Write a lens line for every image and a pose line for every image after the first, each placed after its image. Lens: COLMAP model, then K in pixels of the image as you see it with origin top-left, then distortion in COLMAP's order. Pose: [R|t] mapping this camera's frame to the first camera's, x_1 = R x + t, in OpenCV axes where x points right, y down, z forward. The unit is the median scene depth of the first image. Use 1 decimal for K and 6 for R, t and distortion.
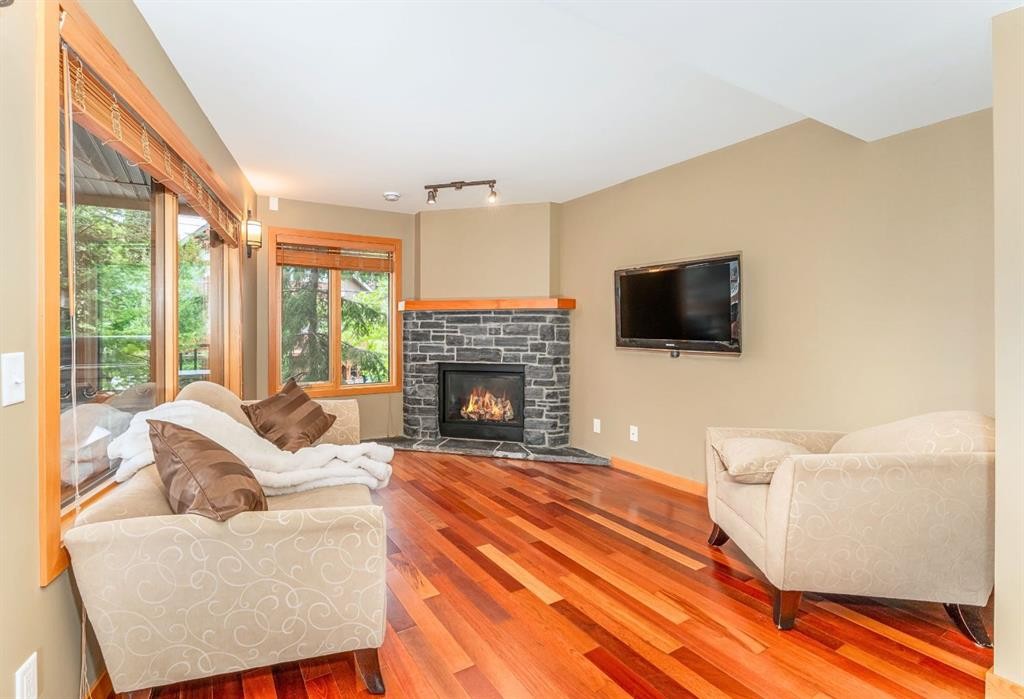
lens RADIAL K [[451.0, 0, 466.1], [0, 451.0, 321.8], [0, 0, 1]] dist [0.000923, -0.000431]
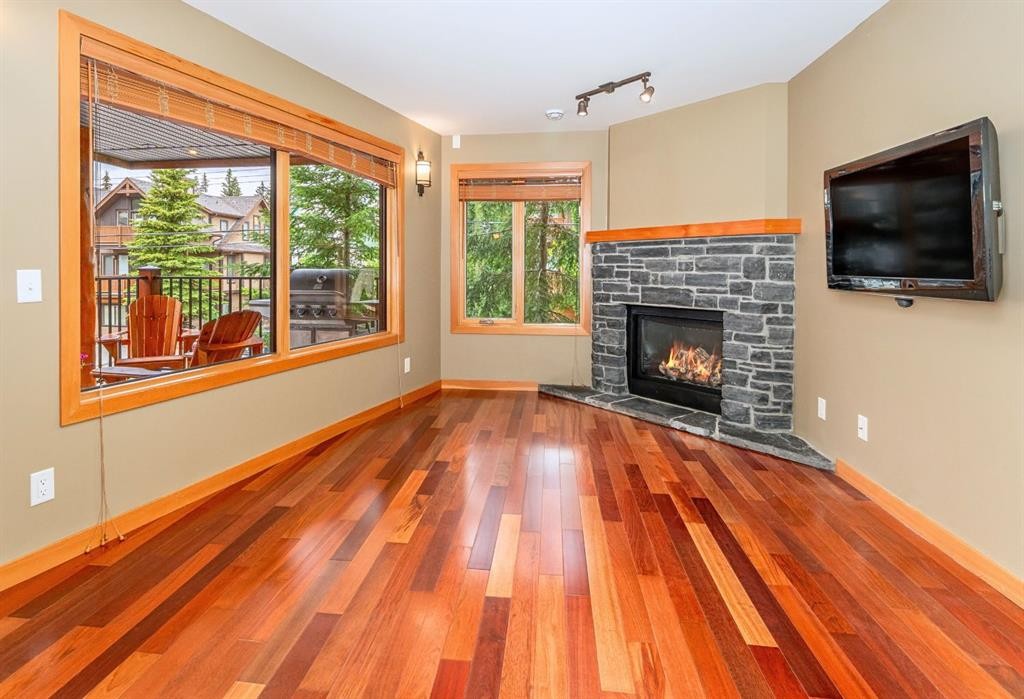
lens RADIAL K [[503.4, 0, 505.8], [0, 503.4, 263.3], [0, 0, 1]] dist [-0.003724, 0.001152]
pose [[0.819805, -0.002689, -0.572637, 0.343890], [0.005902, 0.999976, 0.003755, 0.012202], [0.572613, -0.006458, 0.819800, 0.133910]]
